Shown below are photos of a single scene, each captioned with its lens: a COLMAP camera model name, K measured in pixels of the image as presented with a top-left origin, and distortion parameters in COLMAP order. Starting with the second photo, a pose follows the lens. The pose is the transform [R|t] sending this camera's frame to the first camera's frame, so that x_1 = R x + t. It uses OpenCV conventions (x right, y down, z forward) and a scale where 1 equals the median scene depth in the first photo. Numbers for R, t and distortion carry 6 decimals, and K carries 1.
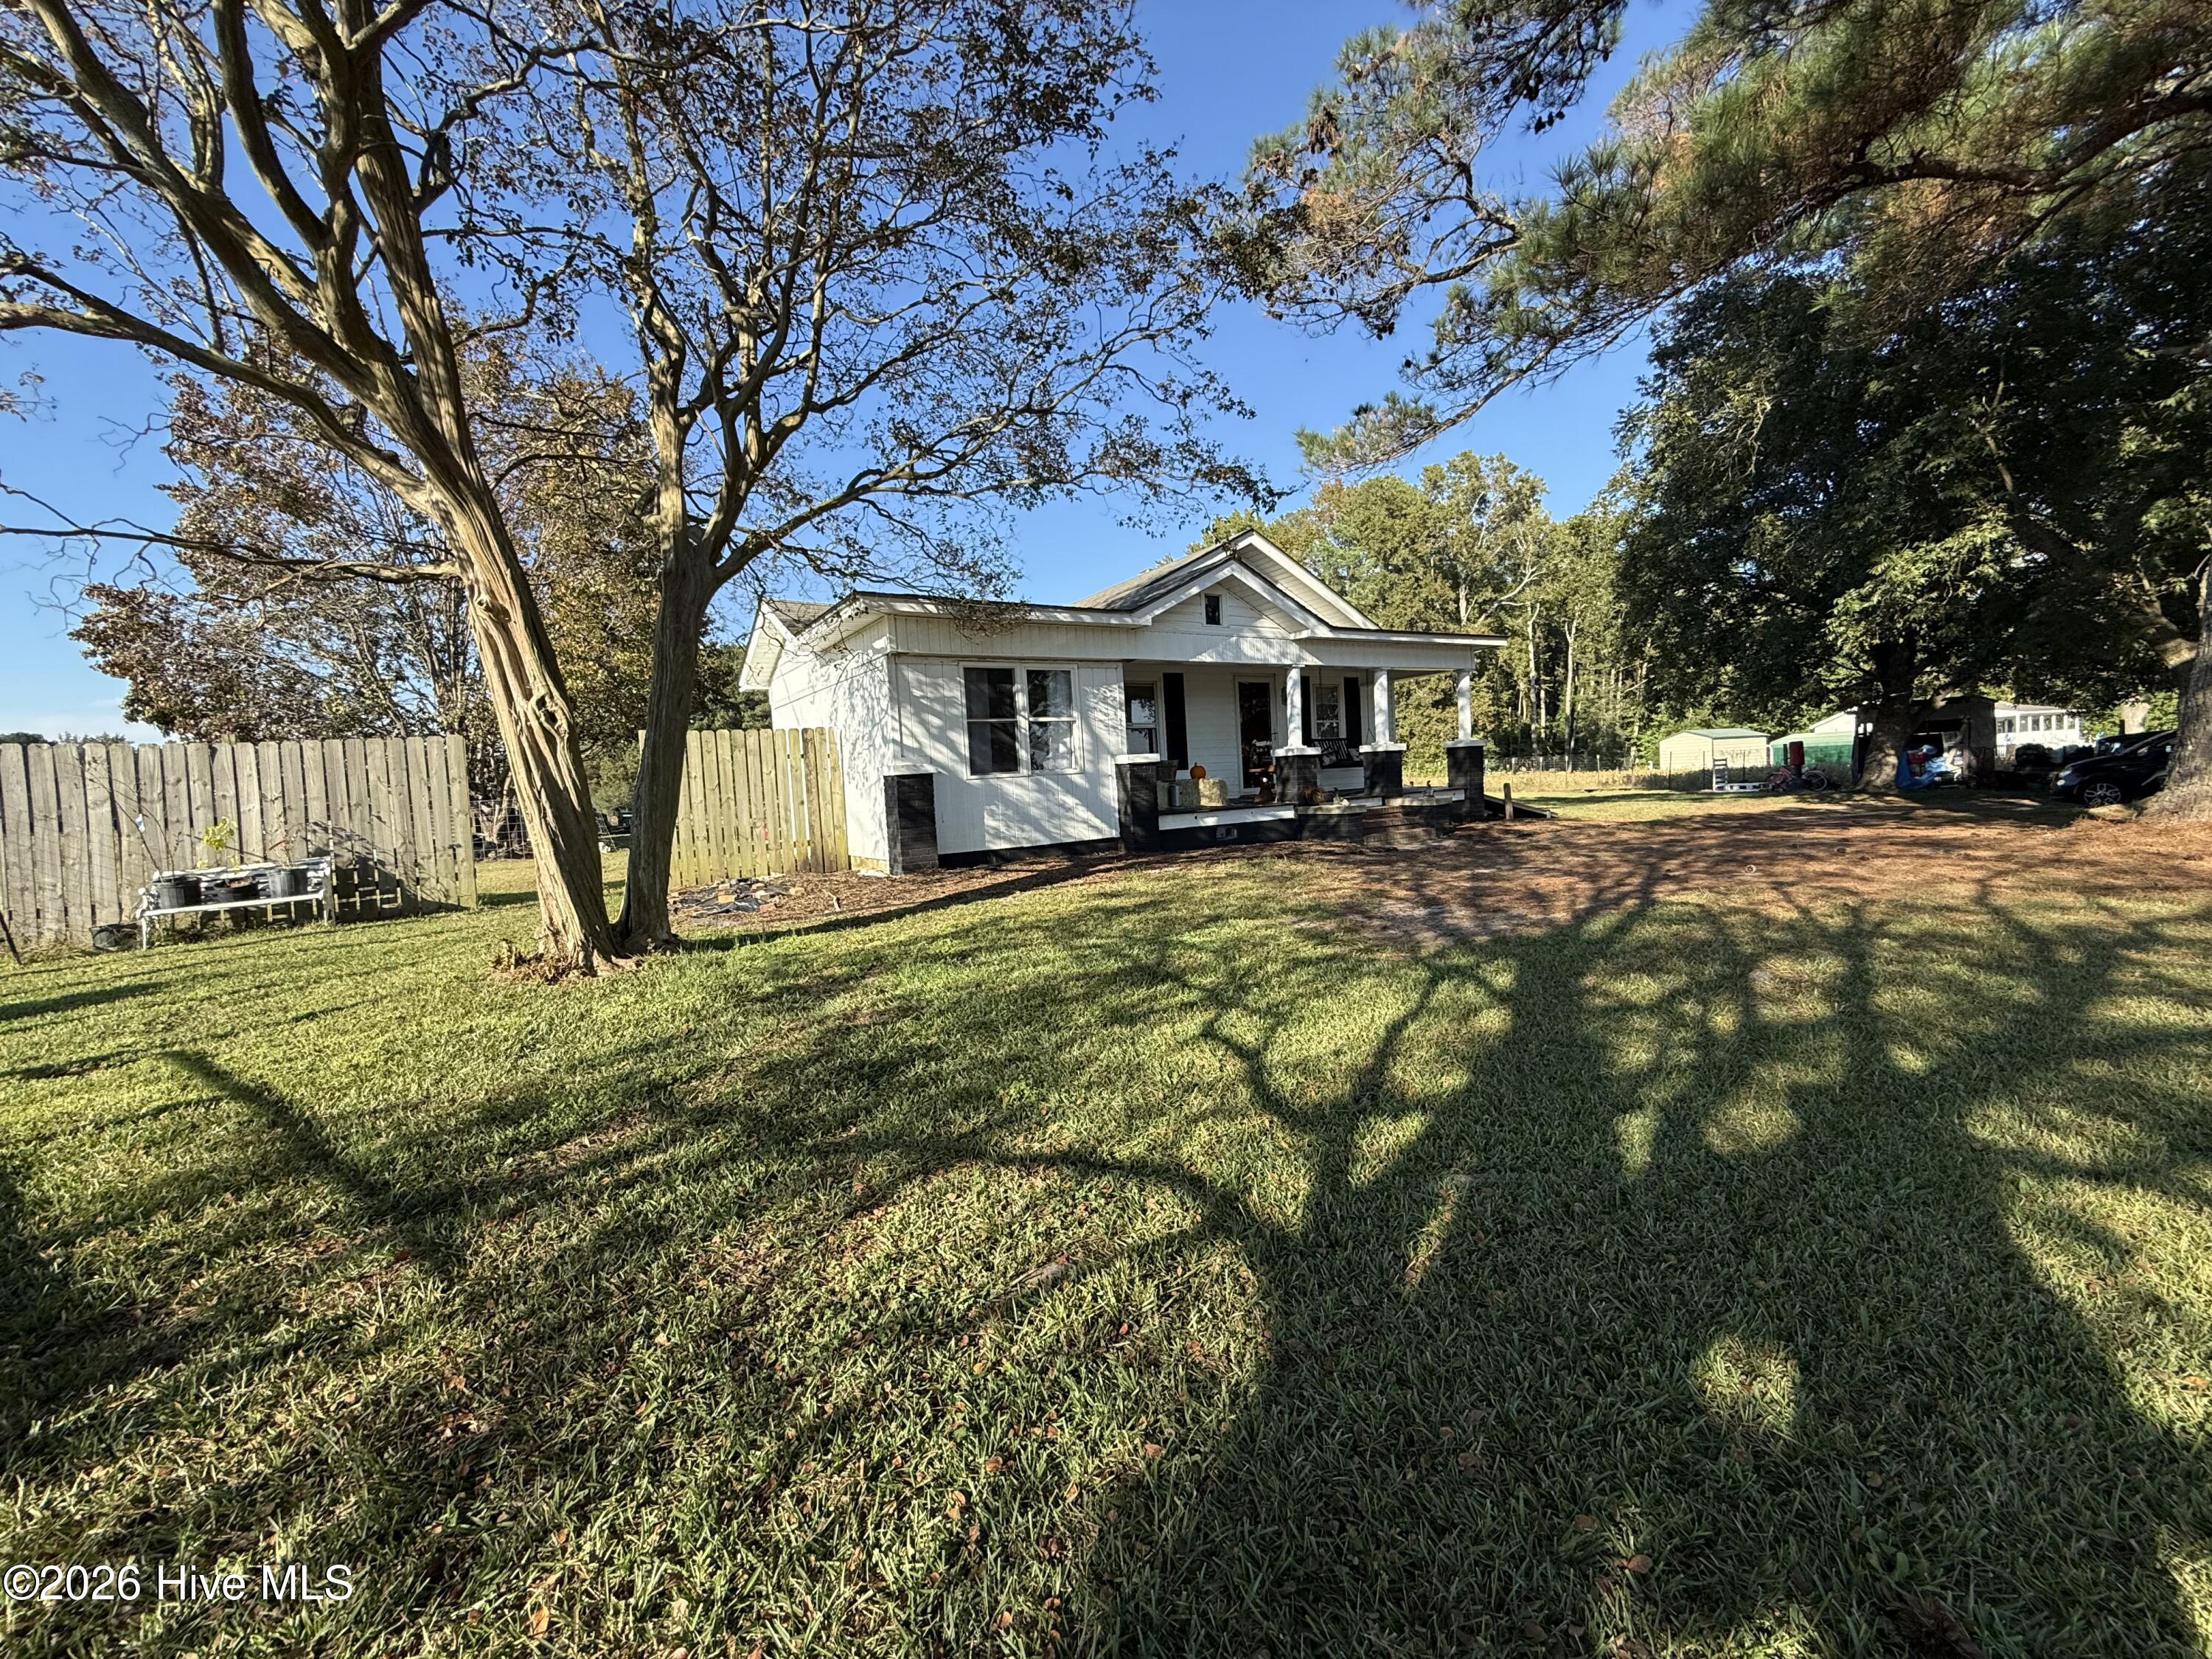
lens RADIAL K [[884.0, 0, 1099.9], [0, 884.0, 824.8], [0, 0, 1]] dist [-0.001905, 0.000439]
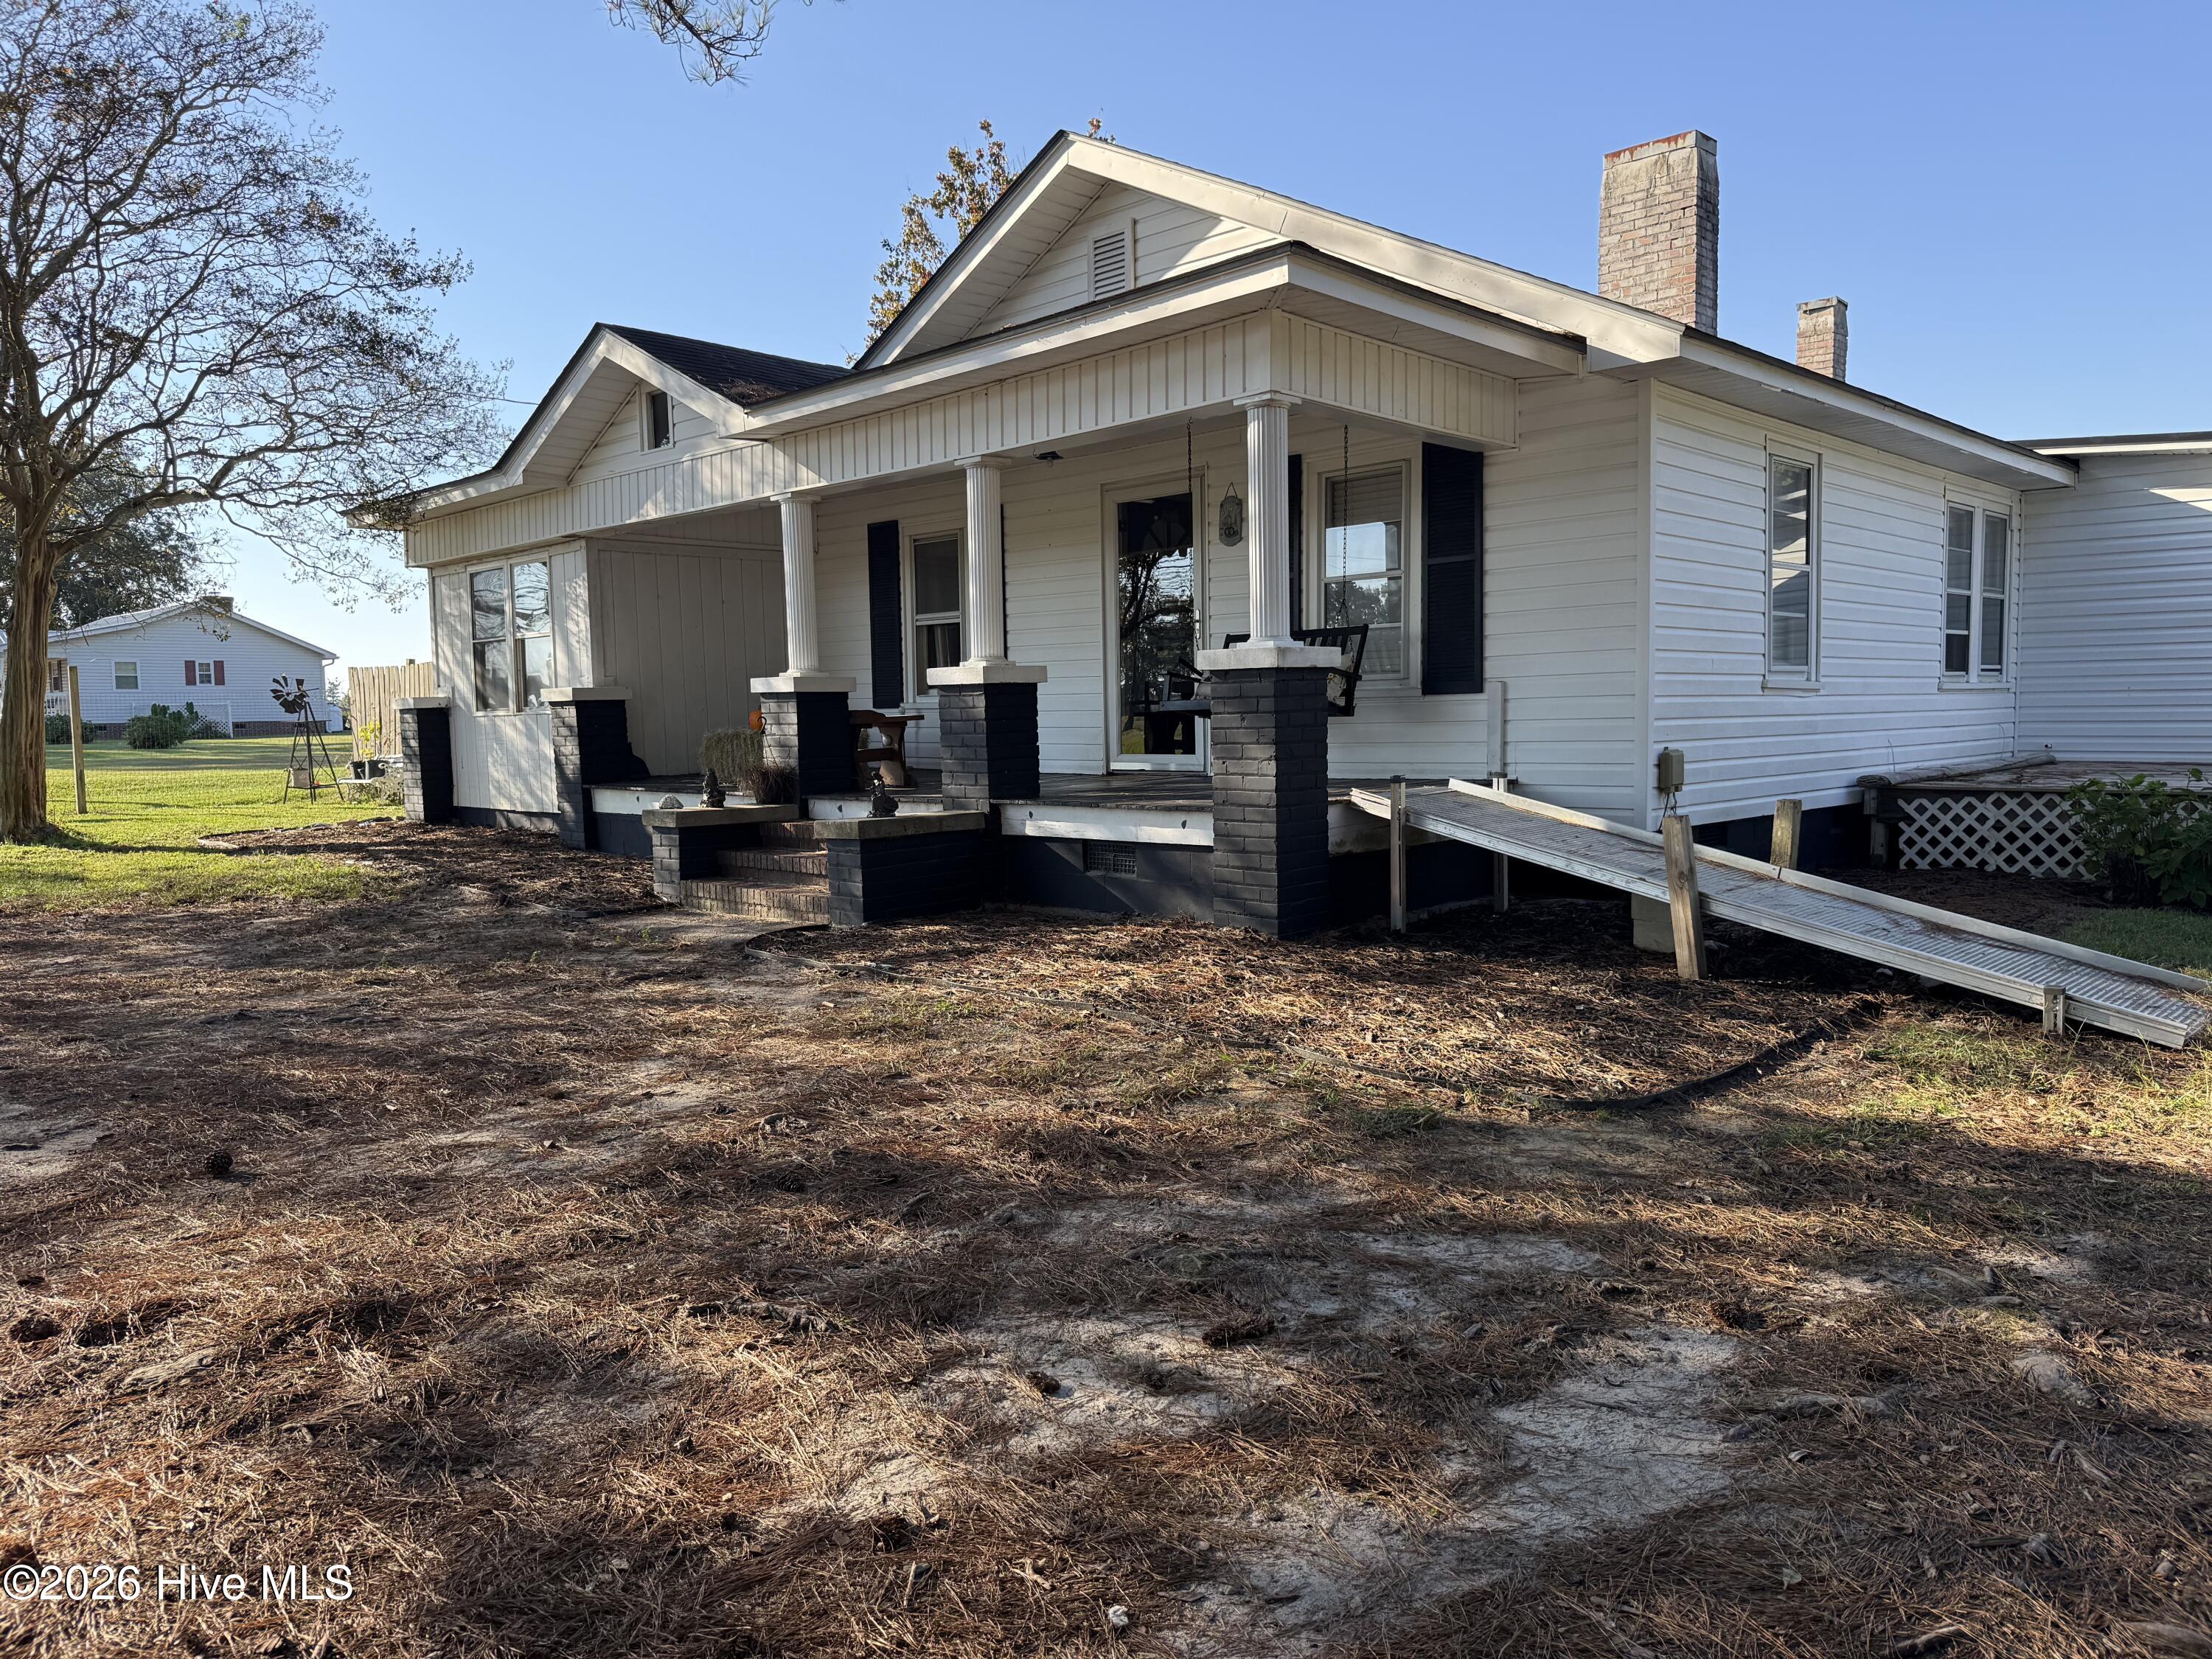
lens RADIAL K [[1550.4, 0, 1122.9], [0, 1550.4, 821.6], [0, 0, 1]] dist [0.040972, -0.045034]
pose [[0.227035, 0.120157, -0.966446, 1.228619], [-0.041072, 0.992658, 0.113768, -0.128756], [0.973020, 0.013865, 0.230303, 1.142411]]
